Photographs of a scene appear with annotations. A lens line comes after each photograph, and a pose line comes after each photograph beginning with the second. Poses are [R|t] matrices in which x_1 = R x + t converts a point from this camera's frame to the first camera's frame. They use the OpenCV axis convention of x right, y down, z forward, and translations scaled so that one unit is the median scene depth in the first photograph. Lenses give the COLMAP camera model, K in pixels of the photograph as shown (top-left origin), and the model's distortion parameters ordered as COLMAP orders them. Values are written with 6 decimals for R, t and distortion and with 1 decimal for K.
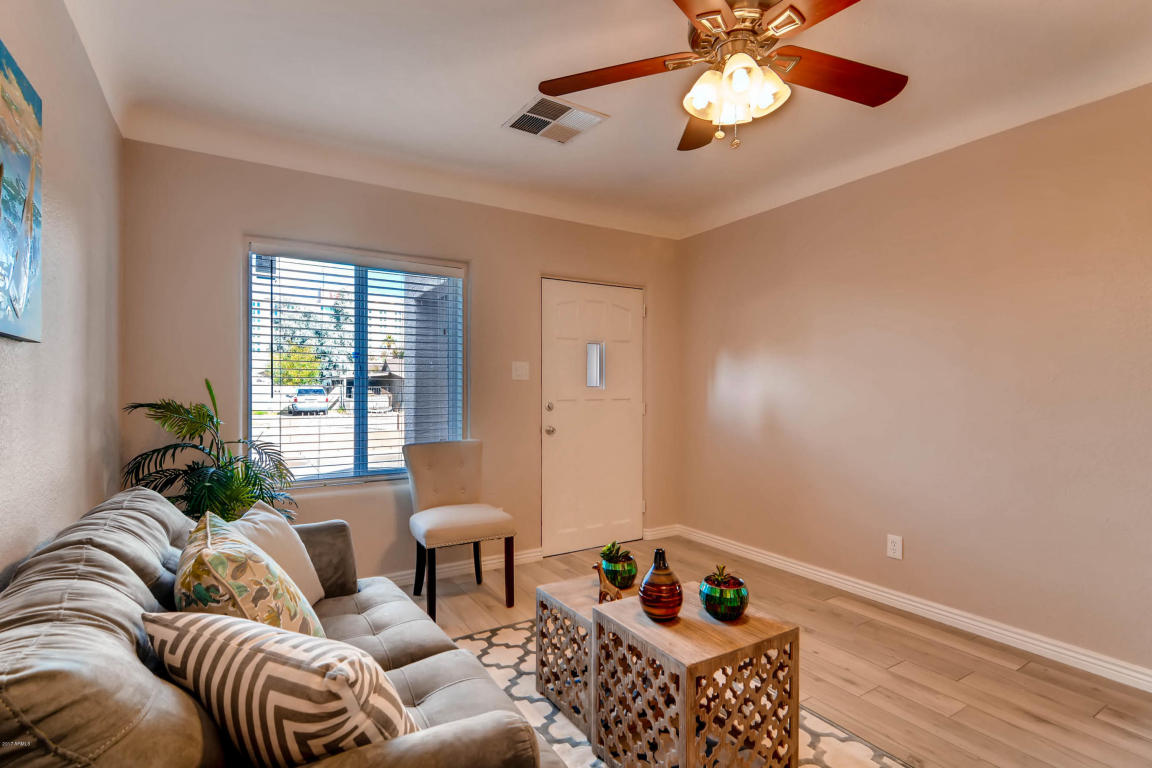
lens RADIAL K [[556.1, 0, 575.1], [0, 556.1, 382.8], [0, 0, 1]] dist [0.002130, 0.001073]
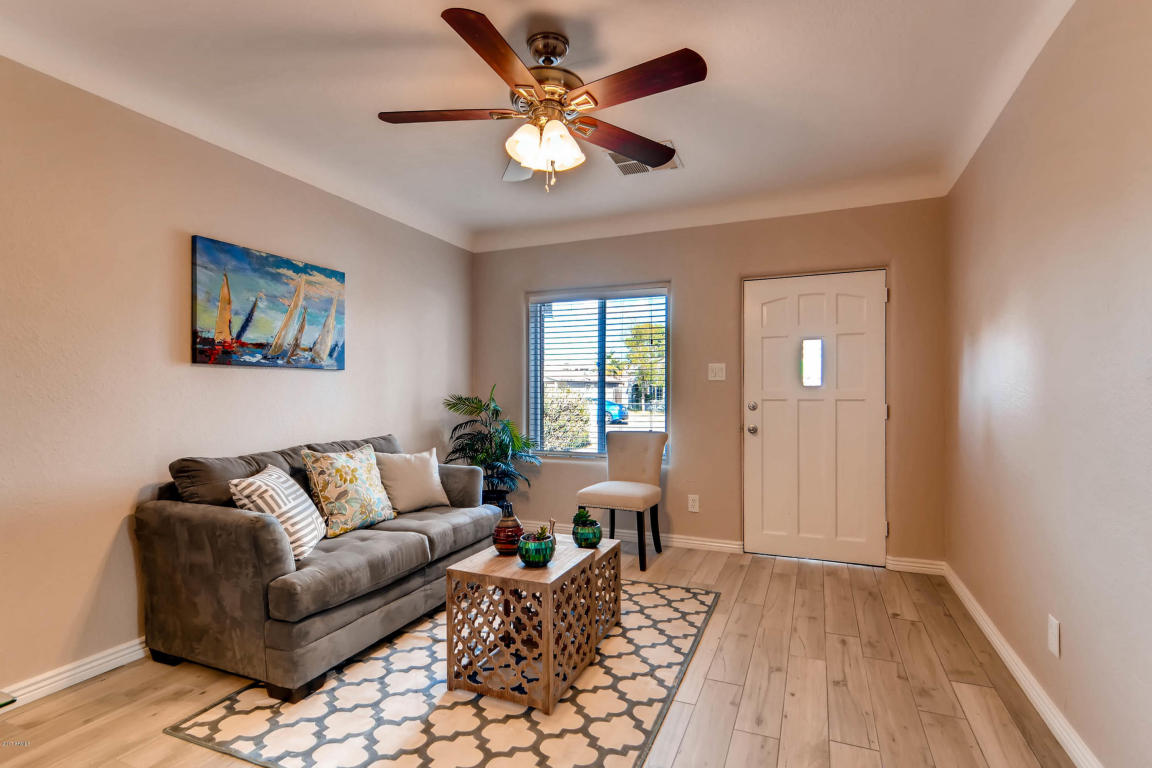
lens RADIAL K [[556.1, 0, 580.4], [0, 556.1, 395.4], [0, 0, 1]] dist [0.002130, 0.001073]
pose [[0.565628, -0.000235, -0.824661, 0.694688], [0.012508, 0.999887, 0.008294, 0.012710], [0.824566, -0.015006, 0.565567, 0.189155]]
